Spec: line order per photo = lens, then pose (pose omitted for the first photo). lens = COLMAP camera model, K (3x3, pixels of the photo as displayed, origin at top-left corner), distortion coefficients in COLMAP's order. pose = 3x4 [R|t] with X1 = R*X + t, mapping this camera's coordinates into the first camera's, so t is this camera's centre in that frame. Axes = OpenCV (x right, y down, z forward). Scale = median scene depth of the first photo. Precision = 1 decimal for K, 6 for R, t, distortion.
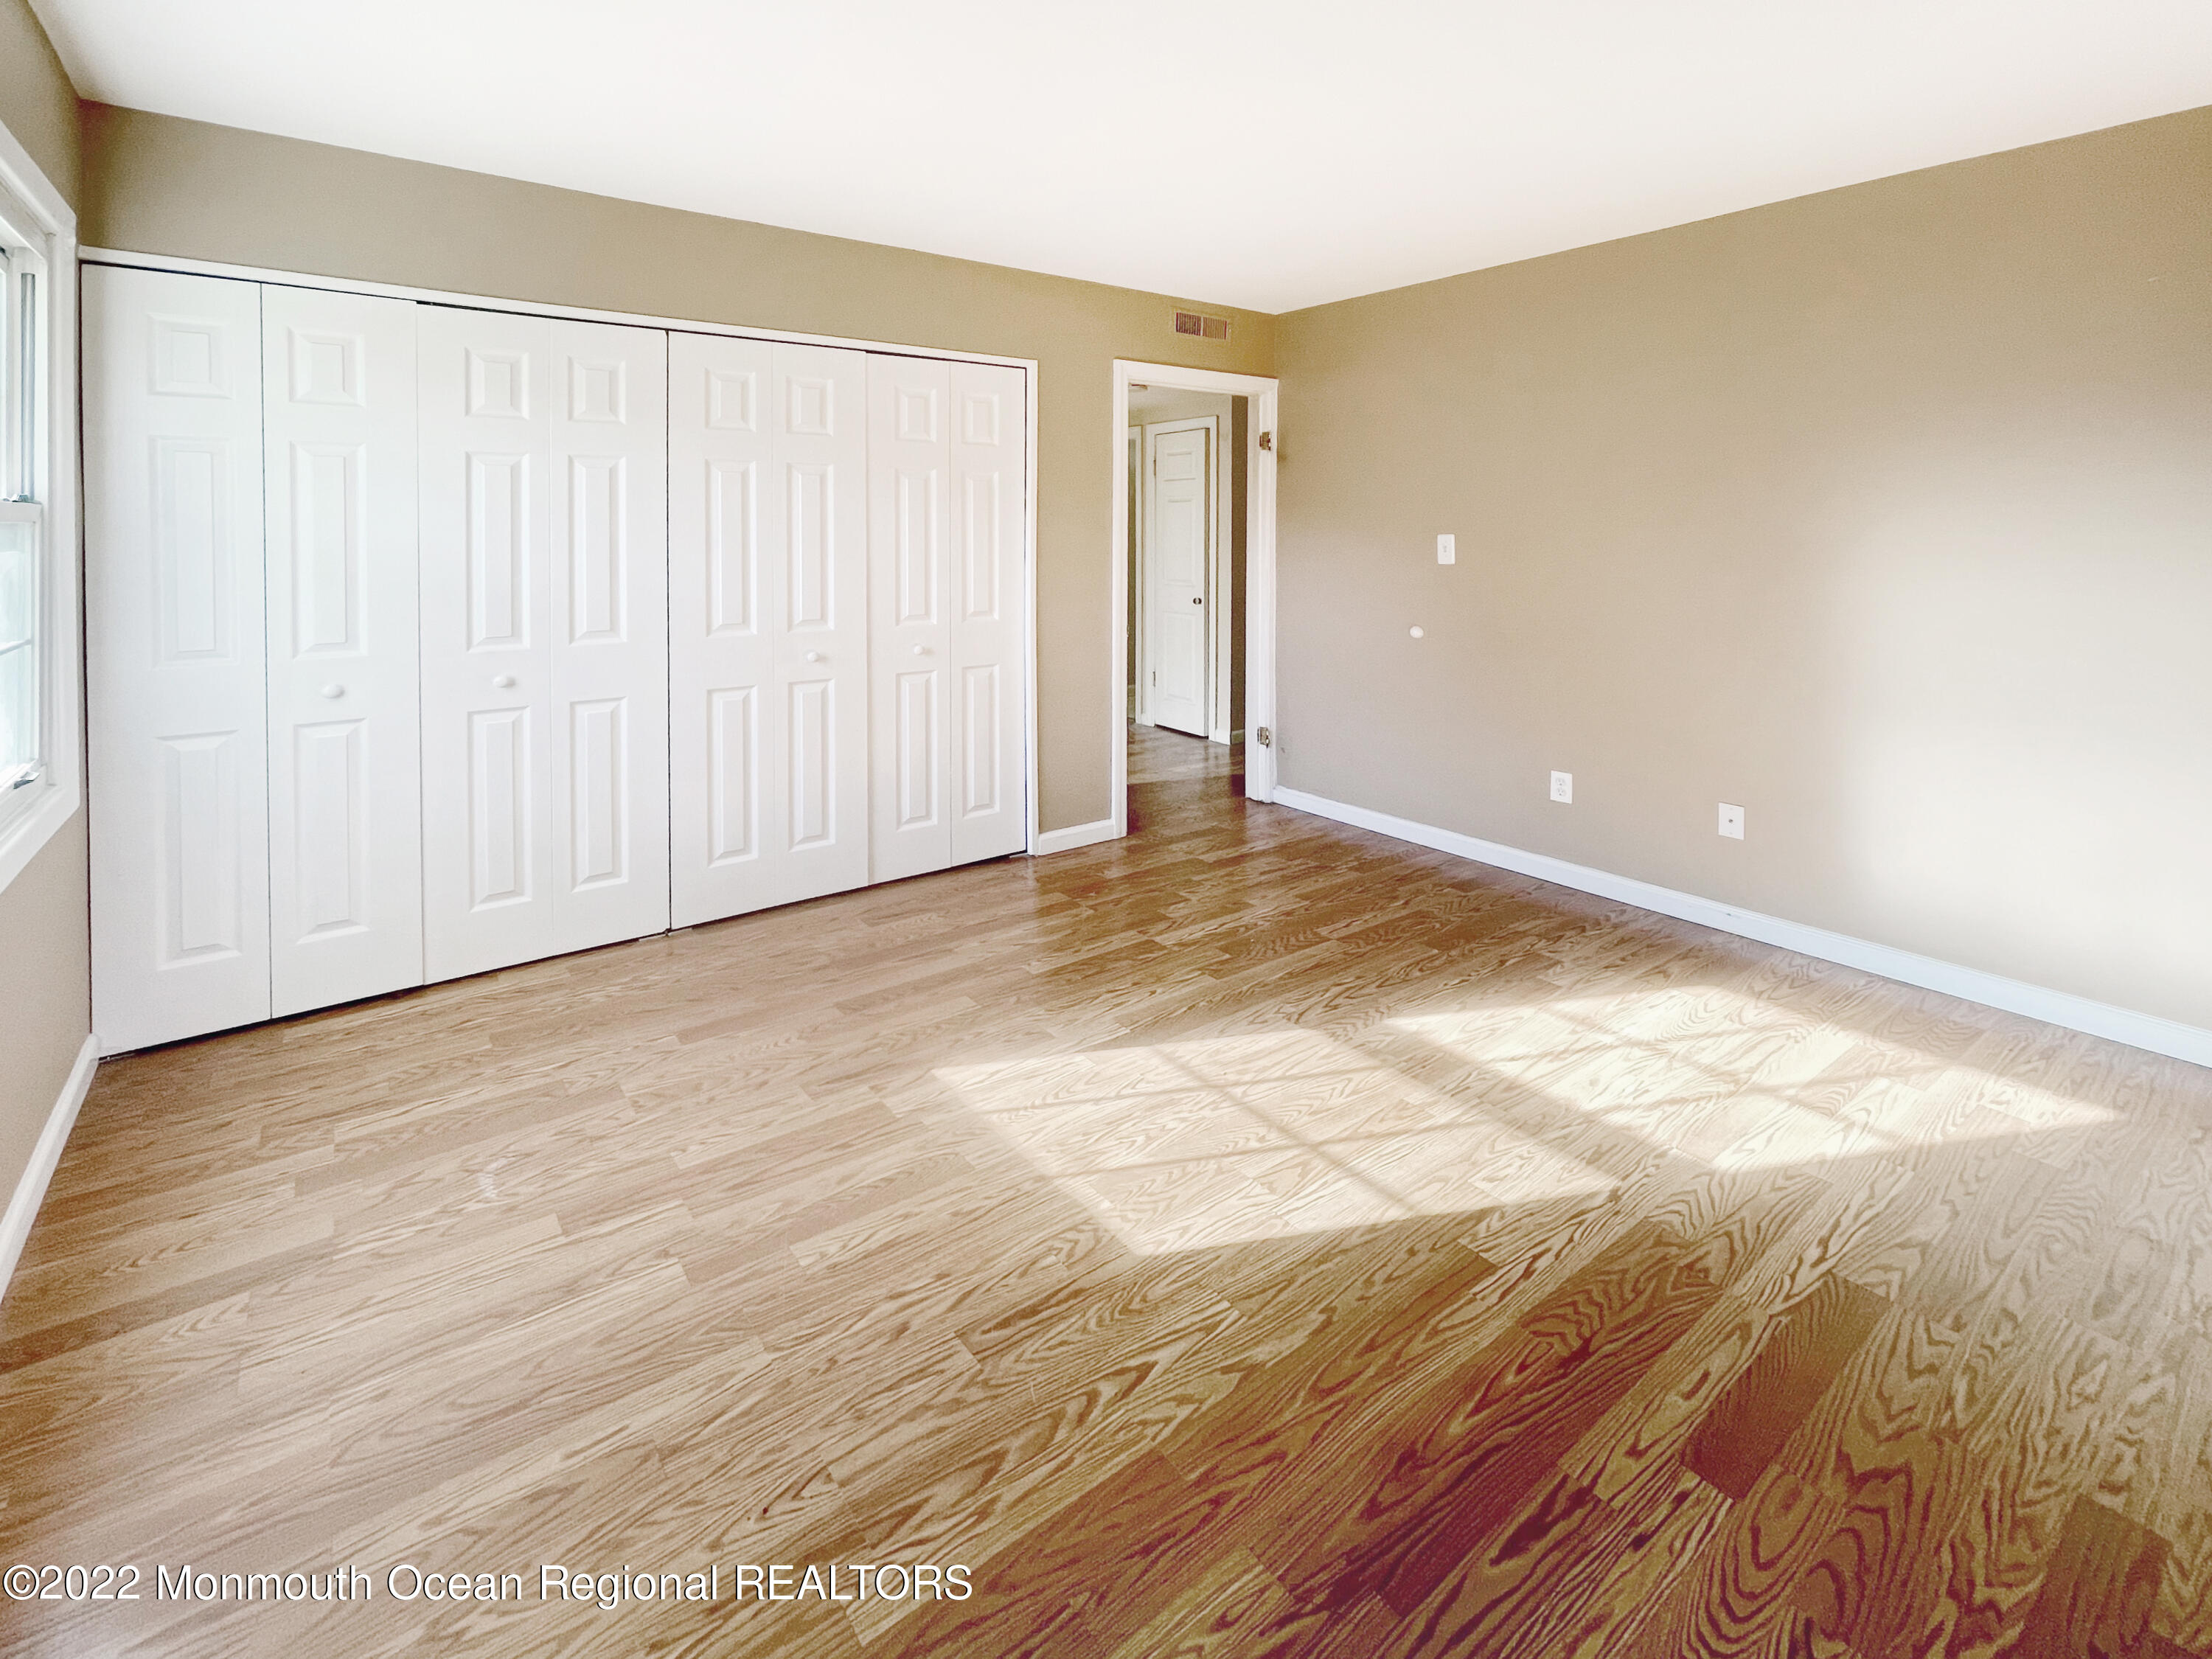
lens RADIAL K [[922.1, 0, 1106.0], [0, 922.1, 829.5], [0, 0, 1]] dist [-0.000856, -0.000158]
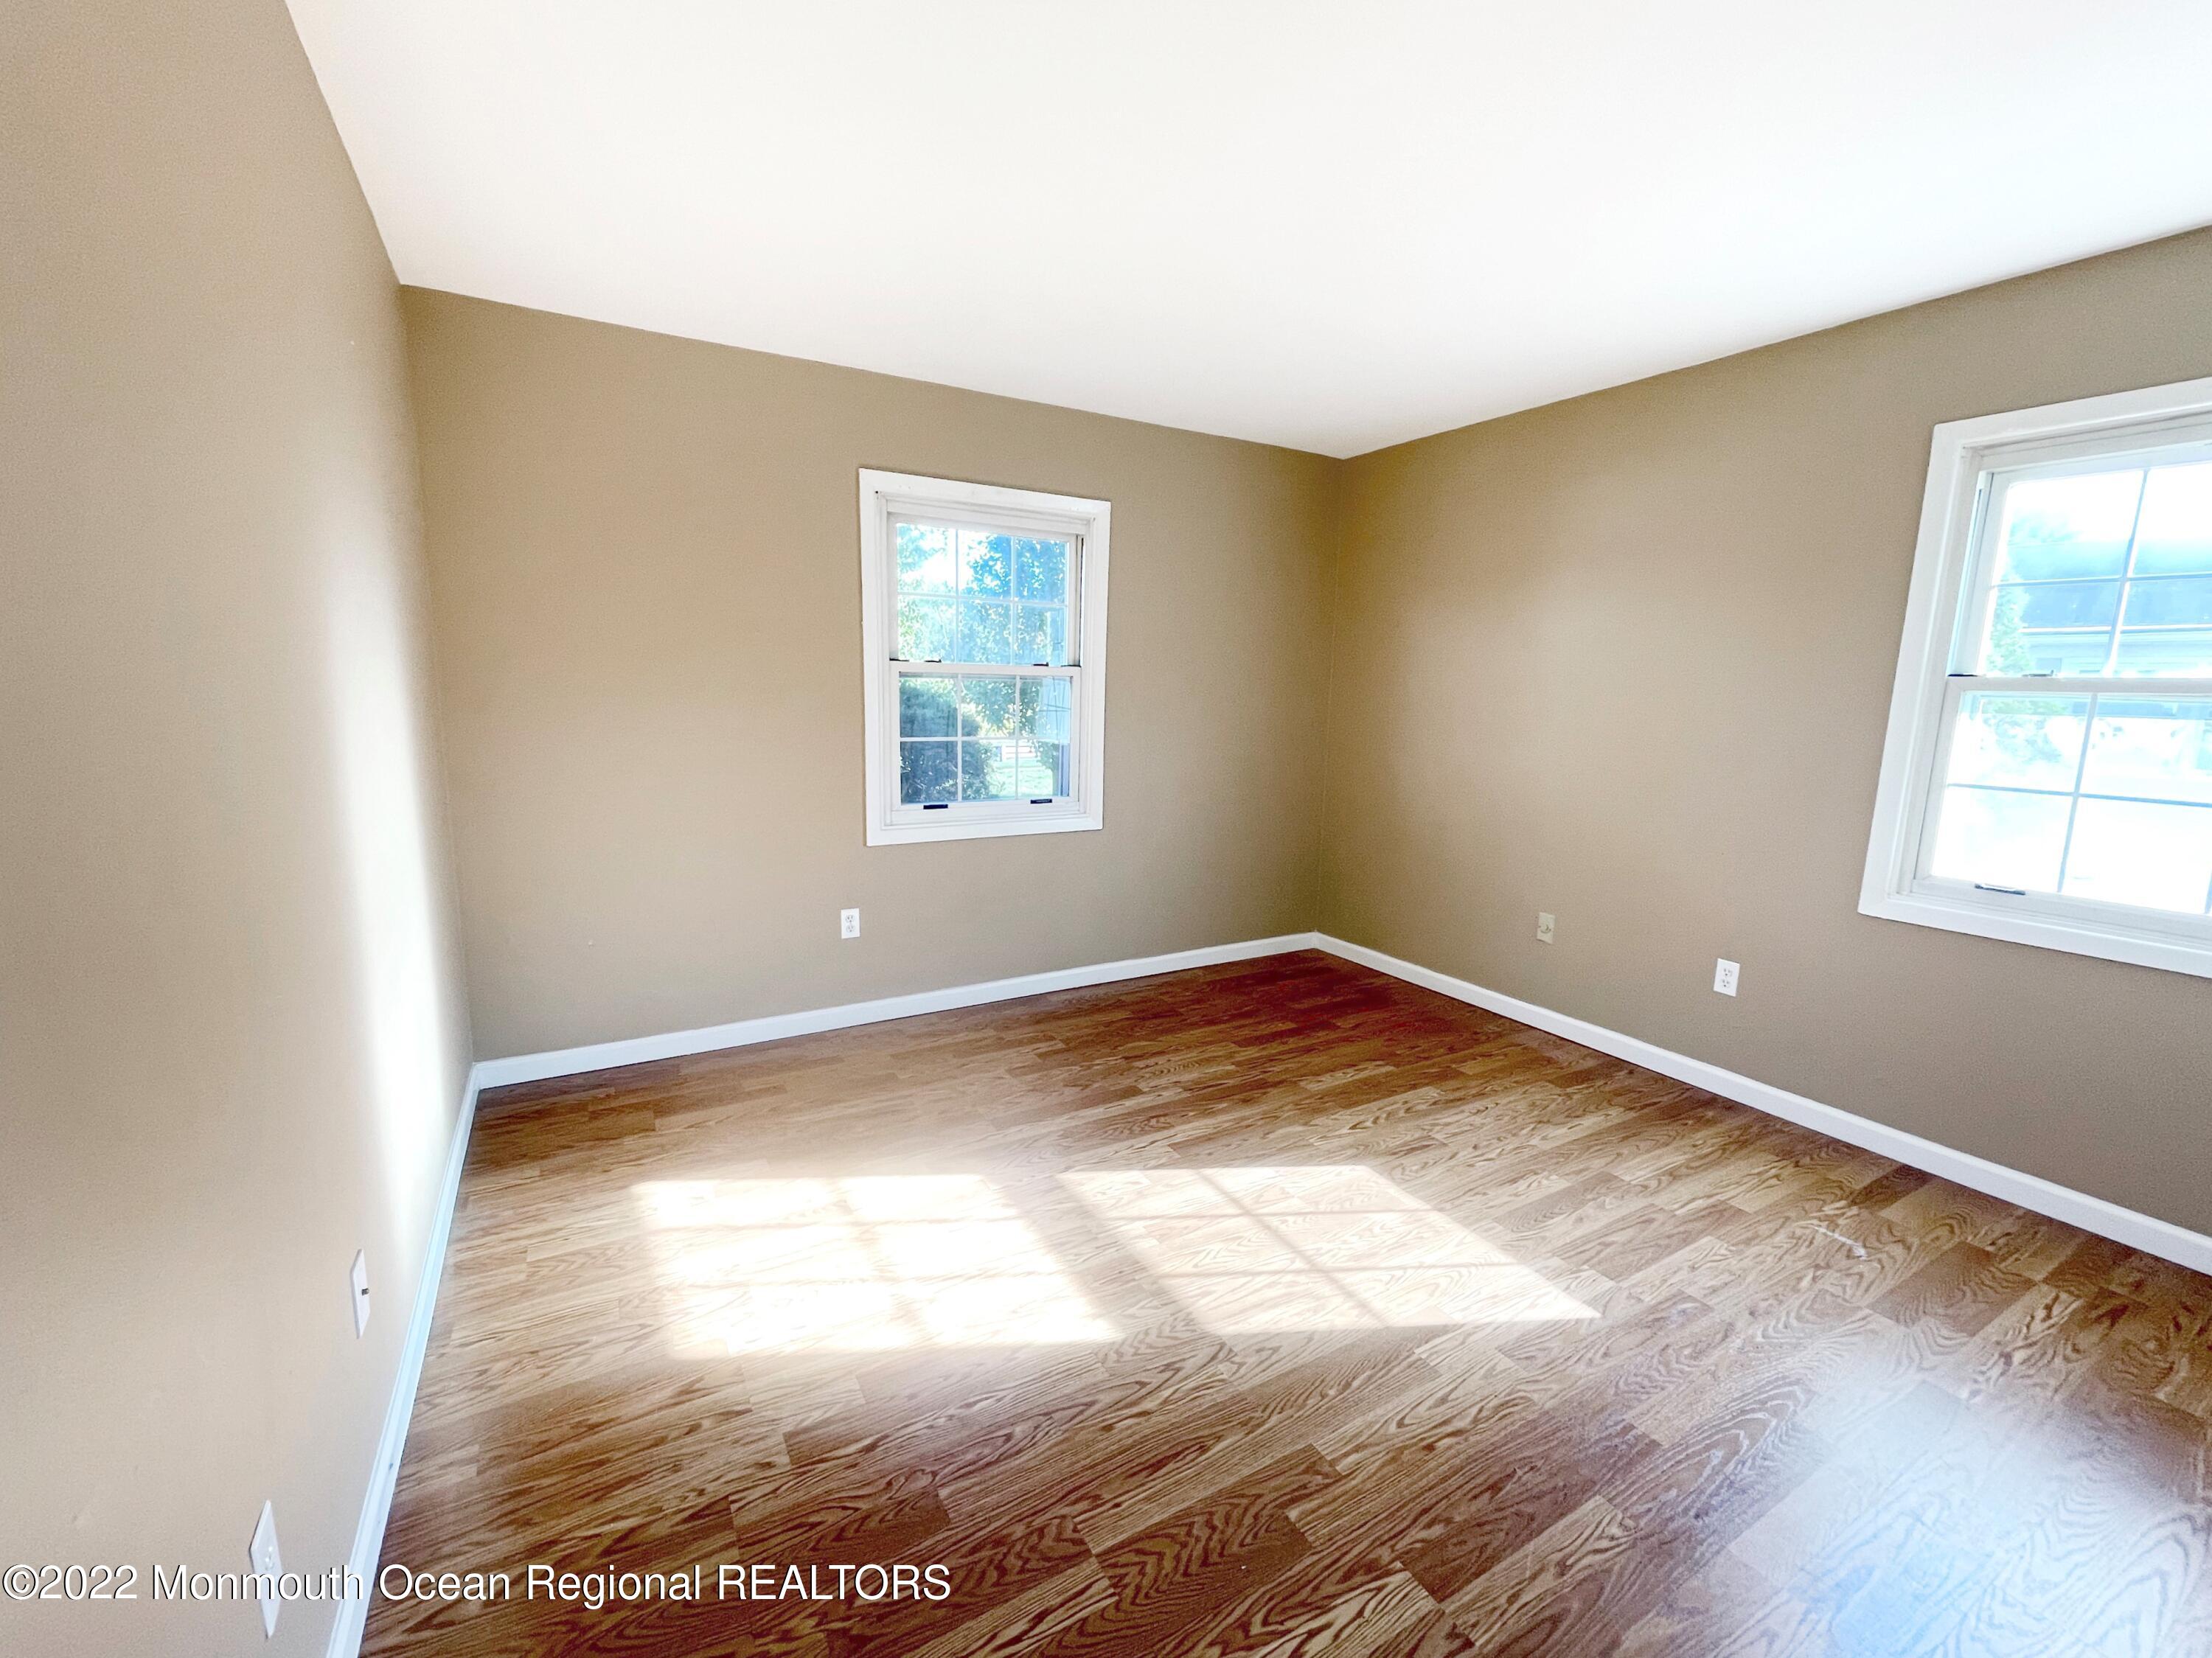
lens RADIAL K [[922.1, 0, 1106.0], [0, 922.1, 829.0], [0, 0, 1]] dist [-0.000856, -0.000158]
pose [[-0.992386, -0.042279, 0.115678, 0.340976], [0.015880, 0.887468, 0.460596, -0.918111], [-0.122135, 0.458926, -0.880040, 2.252308]]
